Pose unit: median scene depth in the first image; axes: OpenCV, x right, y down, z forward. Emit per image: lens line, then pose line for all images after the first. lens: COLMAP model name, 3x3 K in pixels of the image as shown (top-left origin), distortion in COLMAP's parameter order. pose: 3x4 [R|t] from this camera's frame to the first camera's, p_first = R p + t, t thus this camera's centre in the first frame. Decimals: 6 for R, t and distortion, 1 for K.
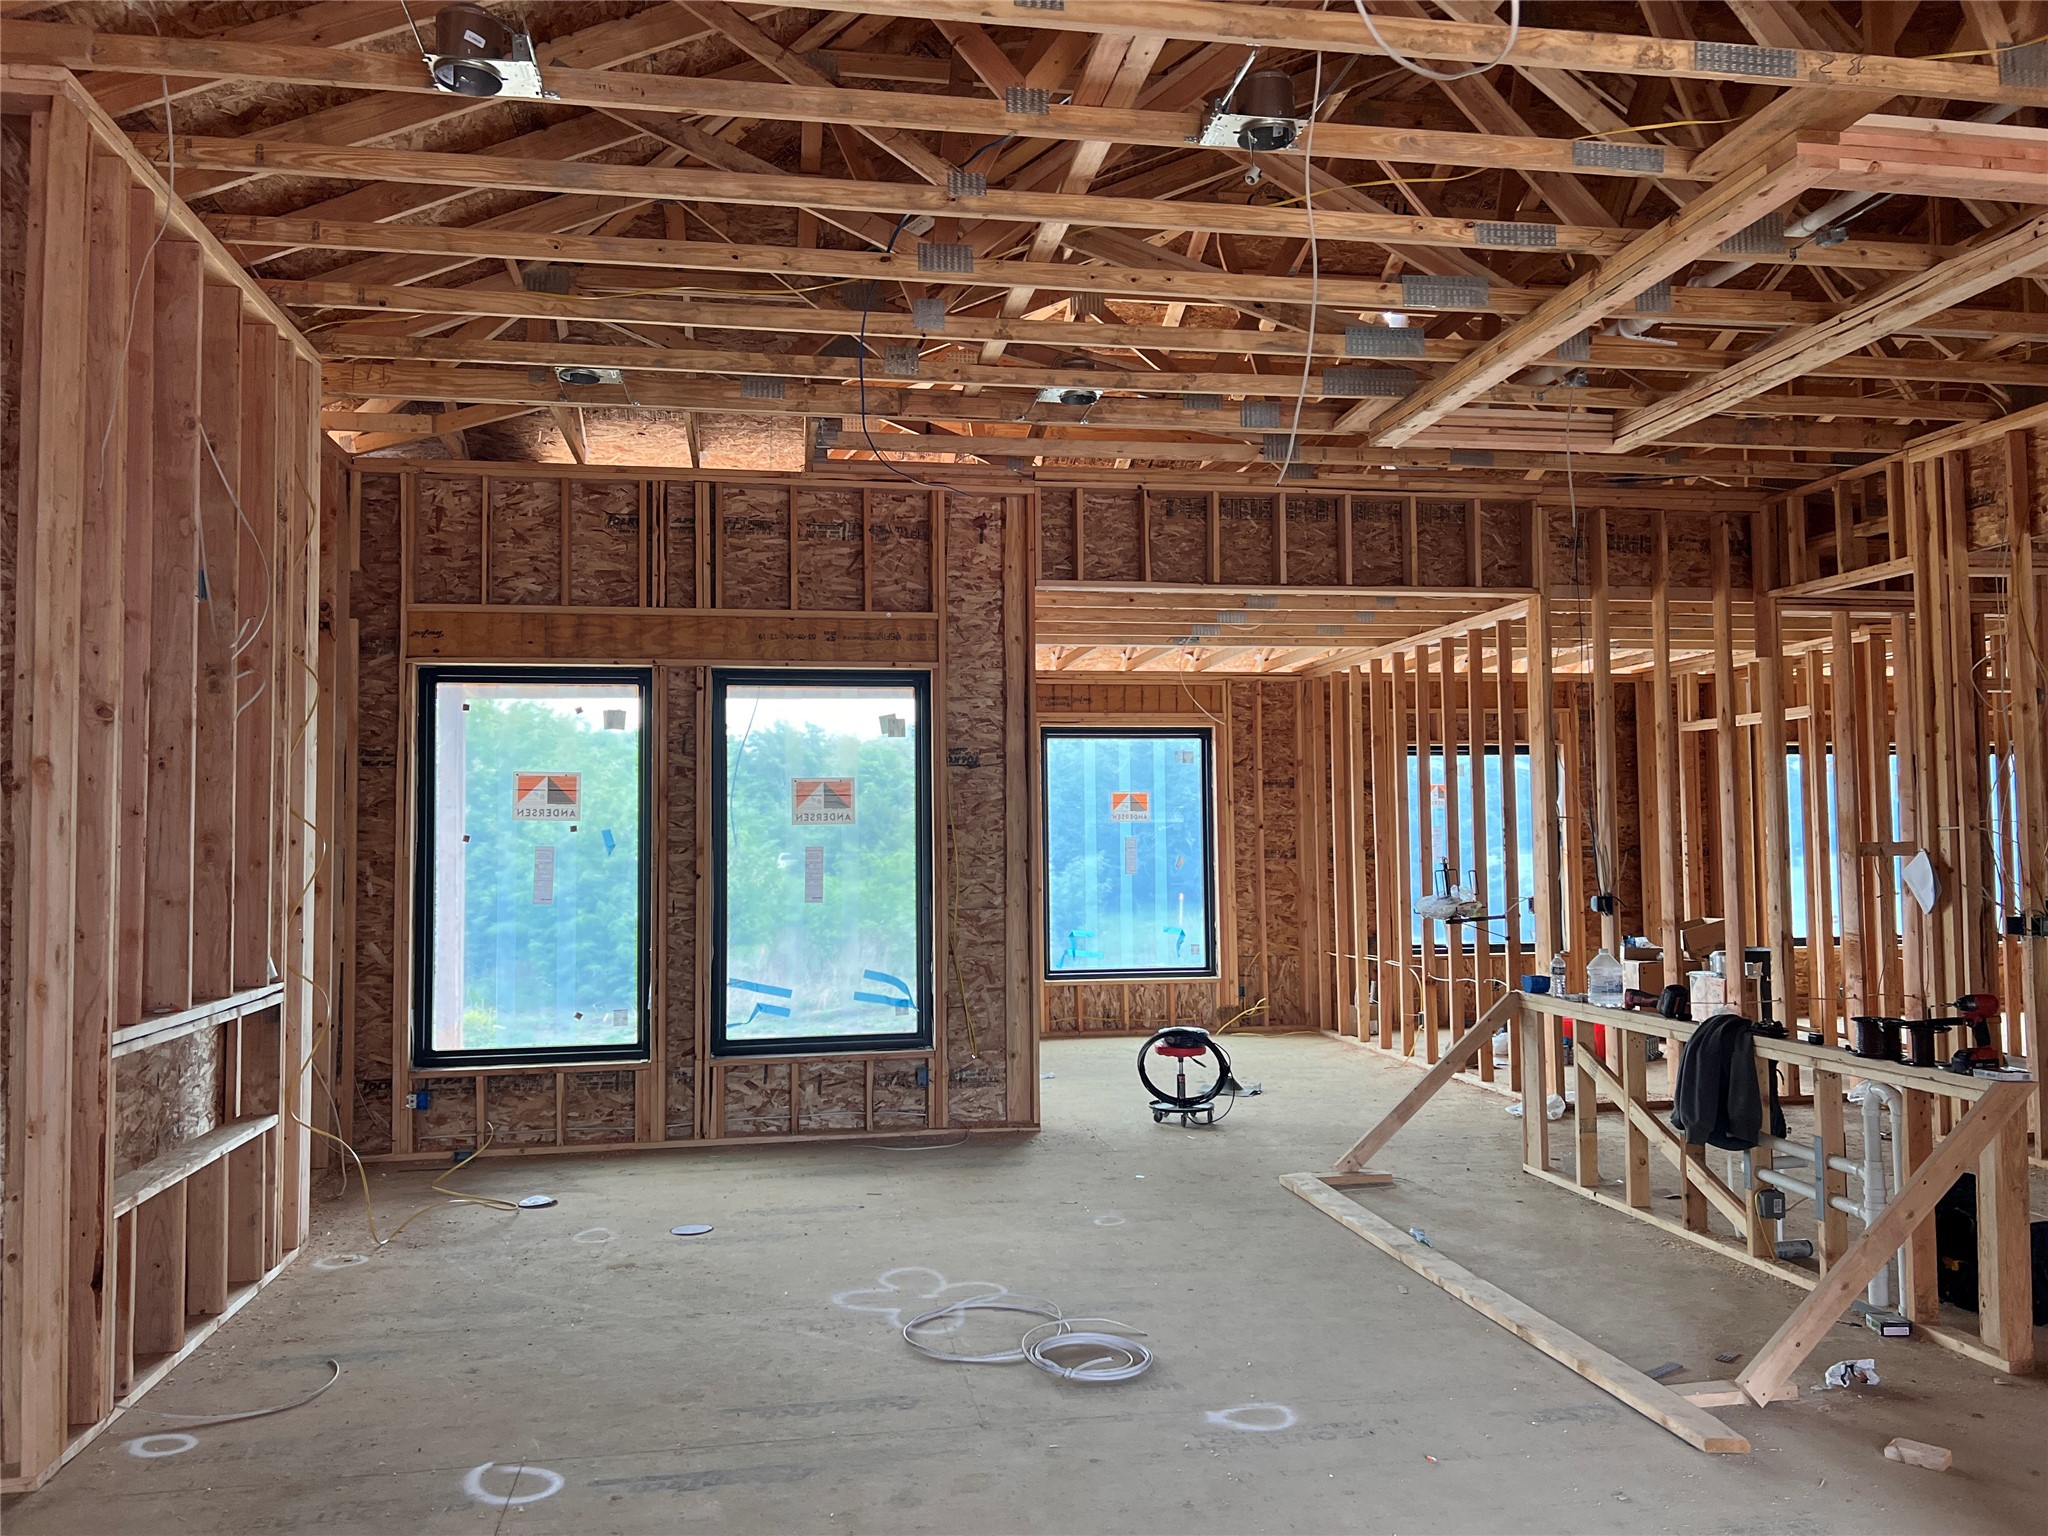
lens RADIAL K [[1542.7, 0, 1019.0], [0, 1542.7, 770.1], [0, 0, 1]] dist [0.052512, -0.042440]
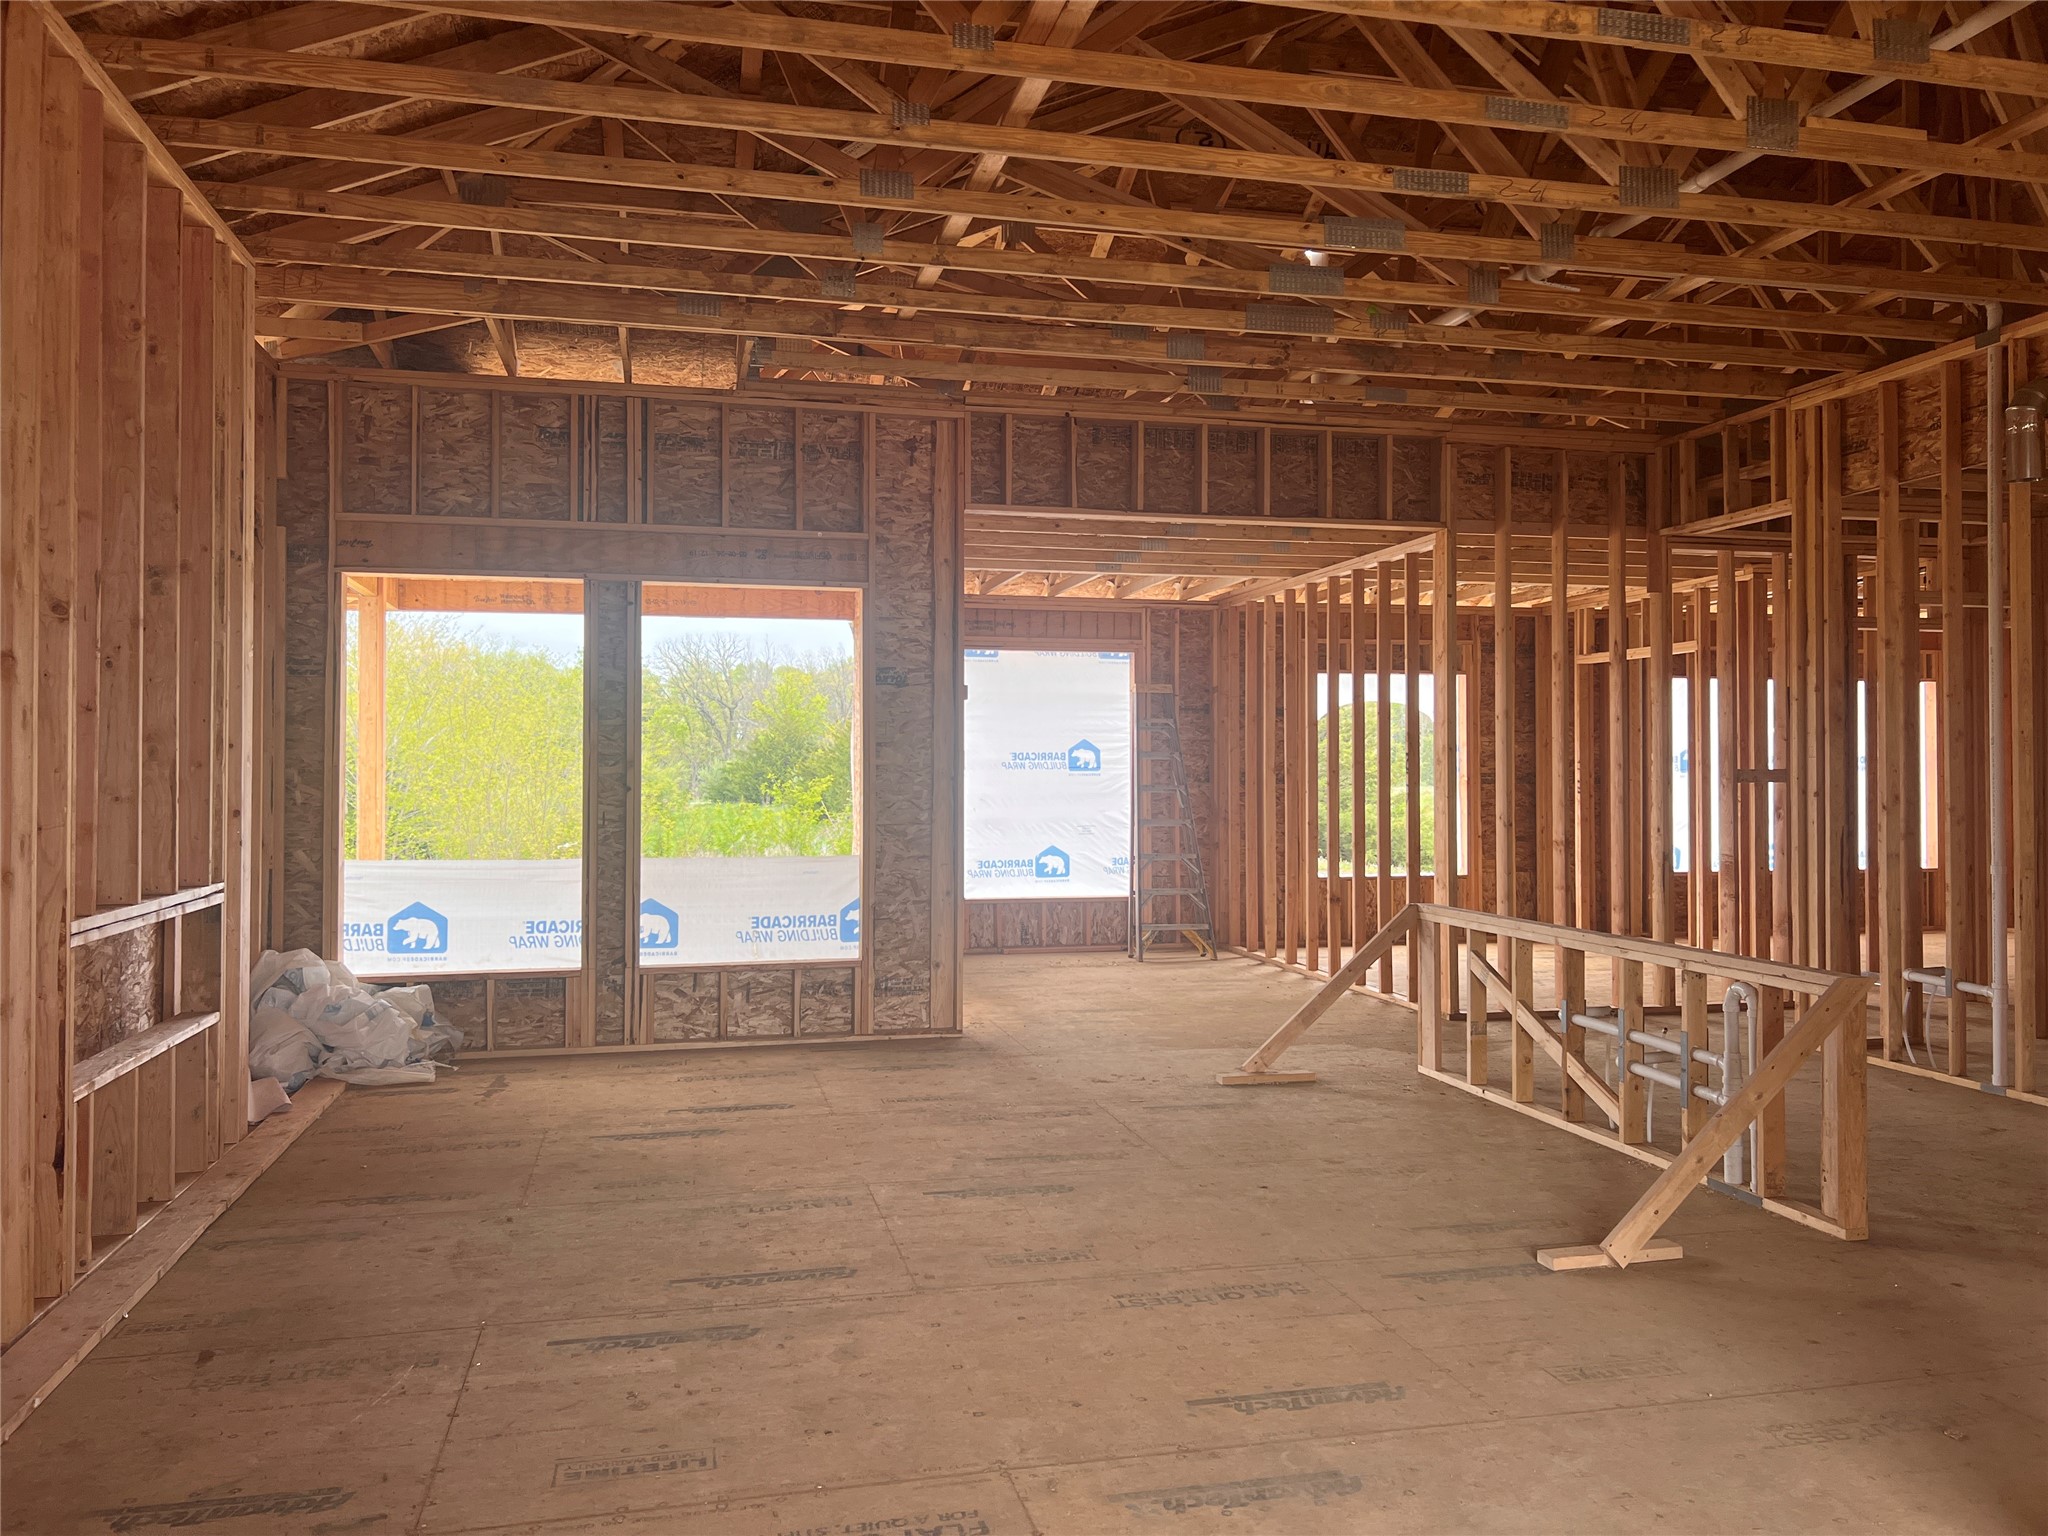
lens RADIAL K [[1542.7, 0, 1028.3], [0, 1542.7, 749.4], [0, 0, 1]] dist [0.052512, -0.042440]
pose [[0.998013, 0.012132, 0.061829, -0.009266], [-0.014166, 0.999369, 0.032569, 0.006359], [-0.061395, -0.033380, 0.997555, -0.031631]]
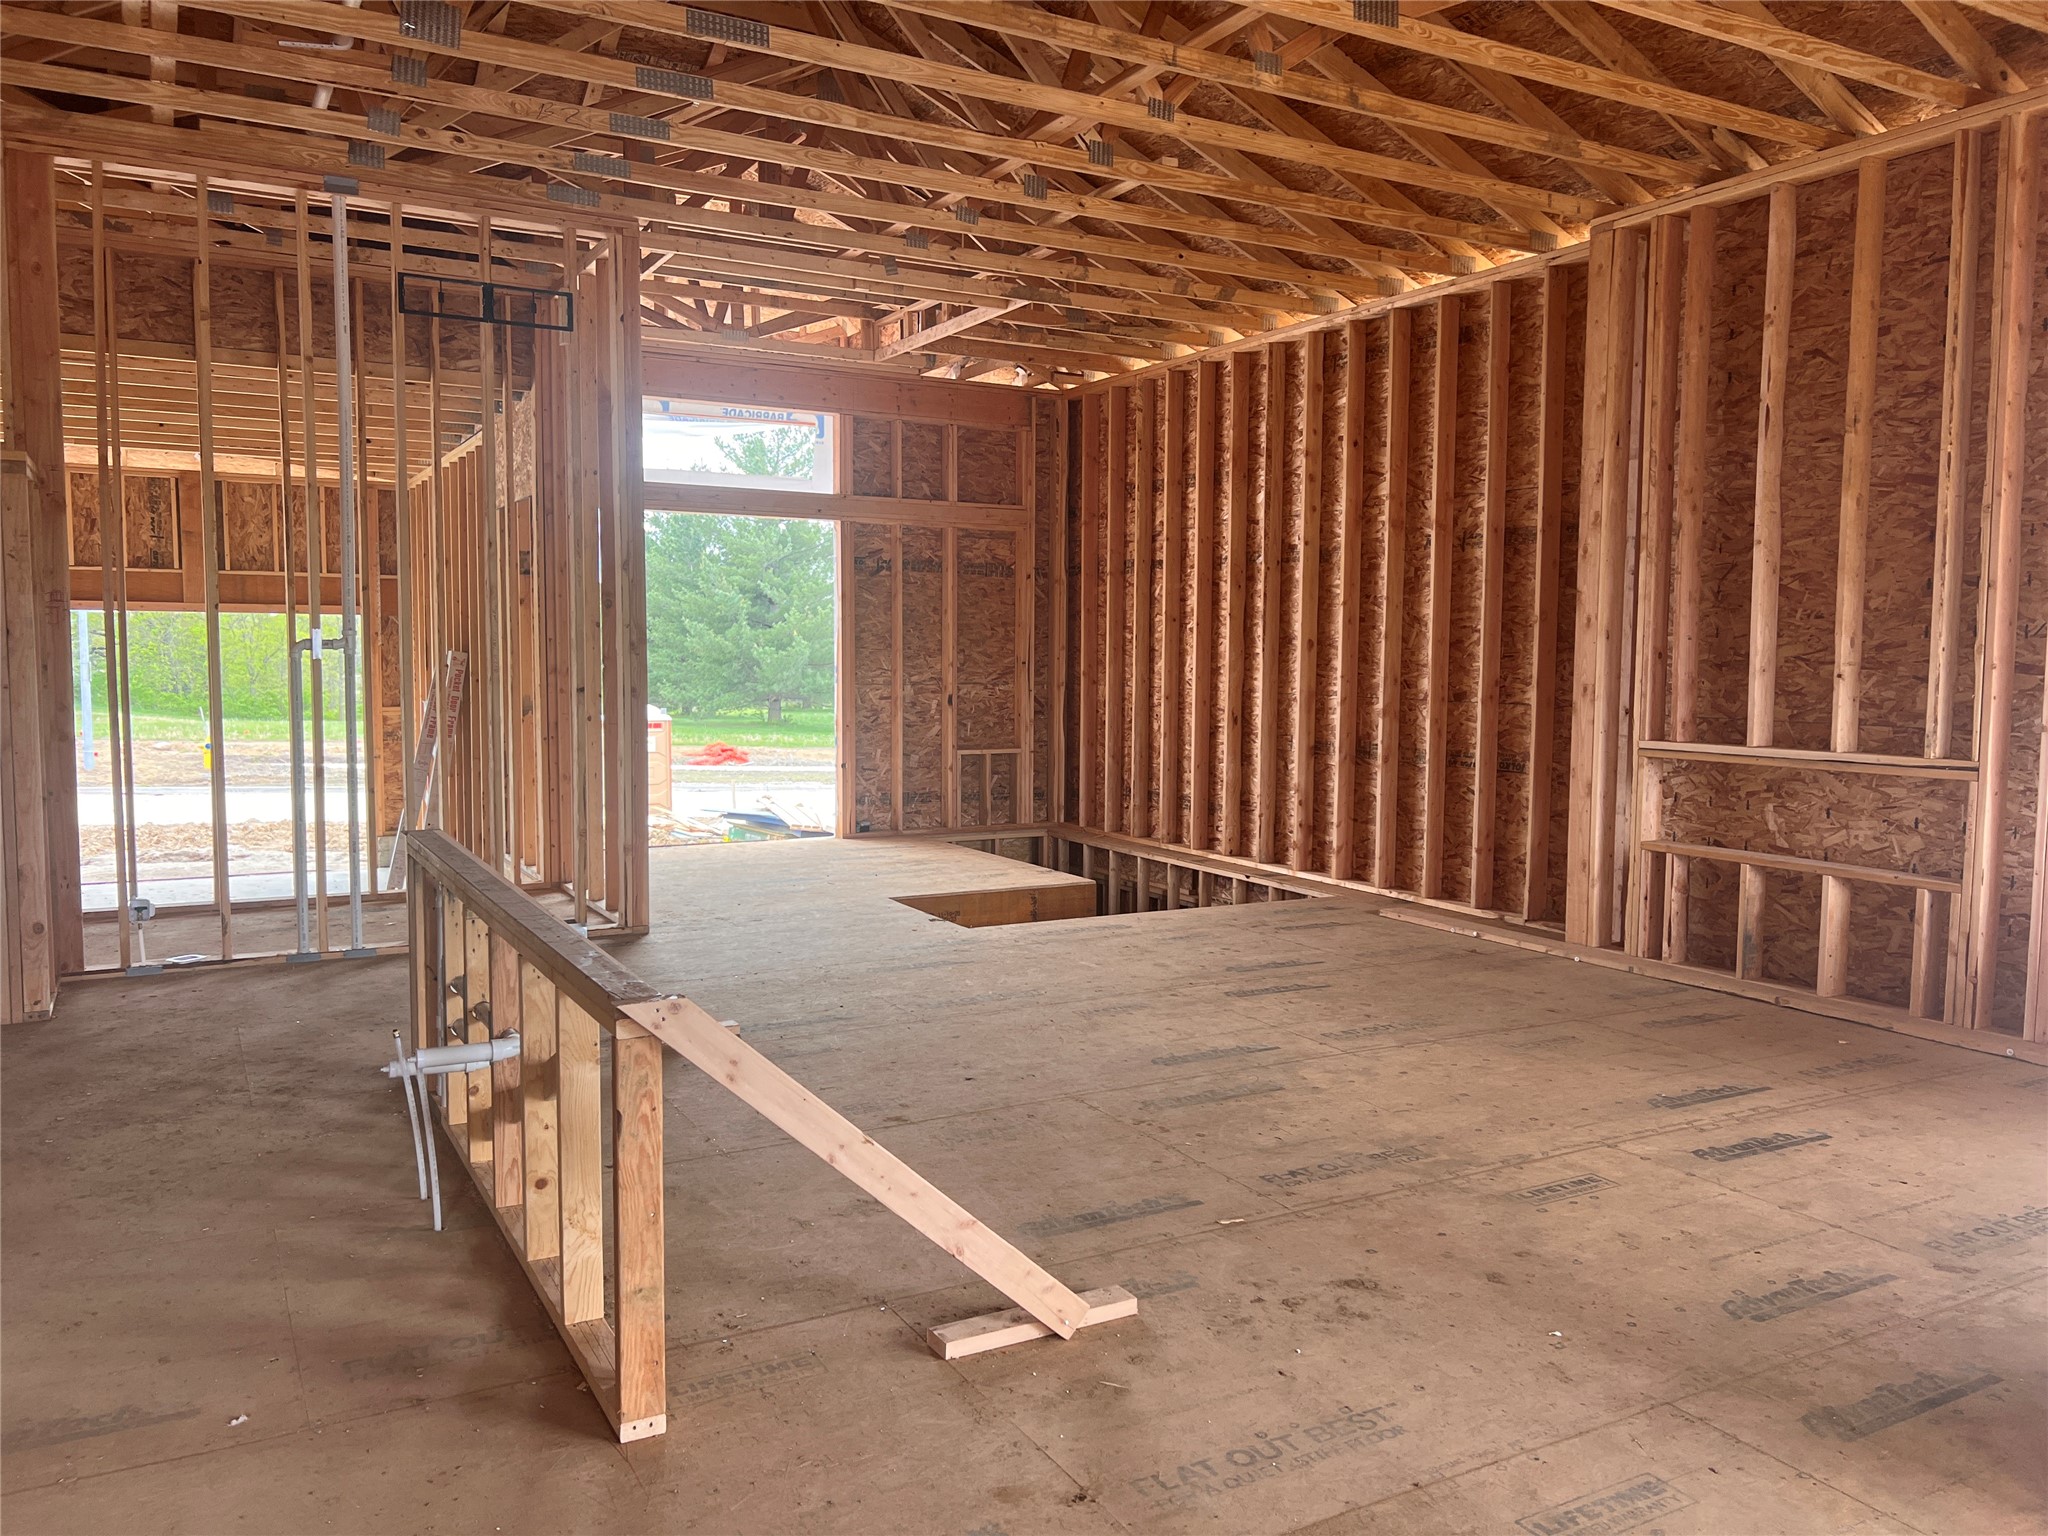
lens RADIAL K [[1542.7, 0, 1034.7], [0, 1542.7, 770.0], [0, 0, 1]] dist [0.052512, -0.042440]
pose [[-0.942738, 0.031028, -0.332088, 0.345214], [0.019453, 0.999084, 0.038124, 0.067878], [0.332967, 0.029481, -0.942478, 1.332122]]
